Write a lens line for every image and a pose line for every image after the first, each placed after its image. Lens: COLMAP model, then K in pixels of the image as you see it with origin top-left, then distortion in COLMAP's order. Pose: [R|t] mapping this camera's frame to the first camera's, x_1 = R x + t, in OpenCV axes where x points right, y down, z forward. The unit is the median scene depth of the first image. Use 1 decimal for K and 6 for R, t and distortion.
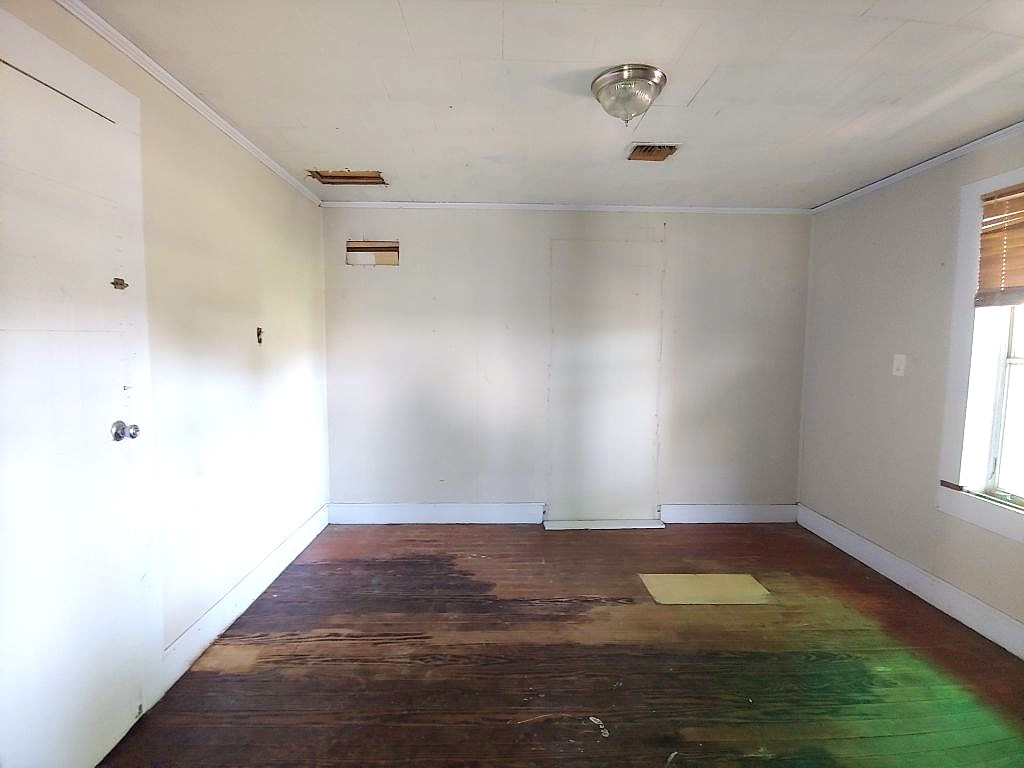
lens RADIAL K [[518.1, 0, 512.0], [0, 518.1, 384.0], [0, 0, 1]] dist [-0.021799, -0.000430]
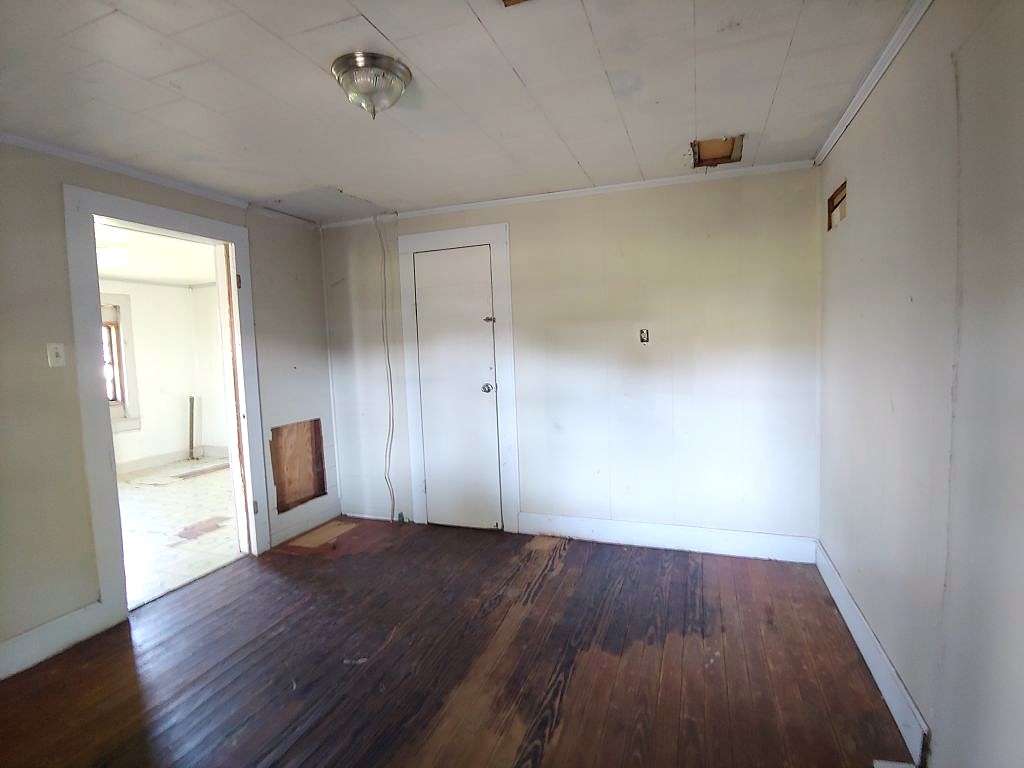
lens RADIAL K [[518.1, 0, 512.0], [0, 518.1, 384.0], [0, 0, 1]] dist [-0.021799, -0.000430]
pose [[-0.371418, 0.074263, -0.925491, 0.848262], [-0.045737, 0.994122, 0.098126, -0.101160], [0.927339, 0.078775, -0.365838, 1.319139]]
